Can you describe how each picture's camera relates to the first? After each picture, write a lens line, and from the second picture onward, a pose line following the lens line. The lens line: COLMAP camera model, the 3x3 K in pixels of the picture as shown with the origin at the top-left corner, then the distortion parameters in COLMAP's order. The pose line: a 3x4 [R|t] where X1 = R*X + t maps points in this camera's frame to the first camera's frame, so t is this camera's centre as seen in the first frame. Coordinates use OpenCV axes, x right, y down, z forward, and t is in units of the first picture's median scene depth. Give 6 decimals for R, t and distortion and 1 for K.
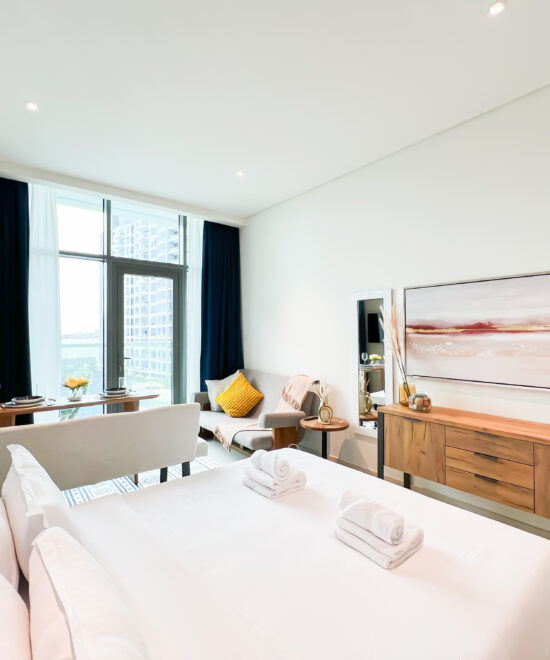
lens RADIAL K [[344.2, 0, 275.0], [0, 344.2, 330.0], [0, 0, 1]] dist [-0.017906, 0.000411]
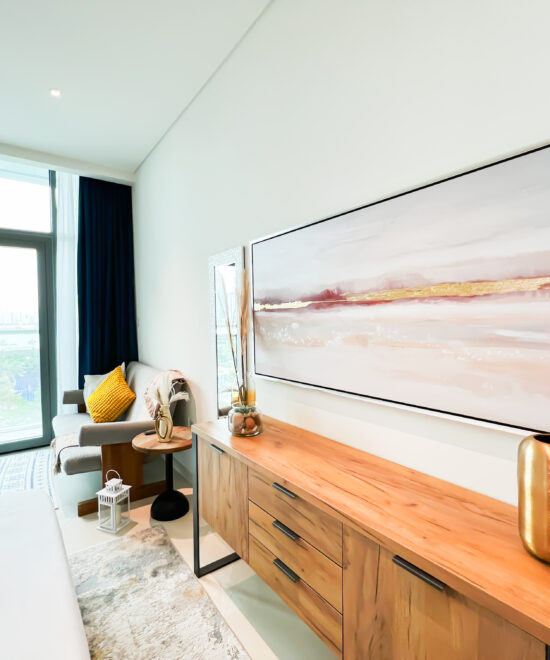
lens RADIAL K [[349.1, 0, 275.0], [0, 349.1, 330.0], [0, 0, 1]] dist [-0.004783, -0.000561]
pose [[0.997918, -0.010827, -0.063575, 0.500271], [0.013367, 0.999124, 0.039657, 0.021084], [0.063090, -0.040424, 0.997189, 0.356220]]
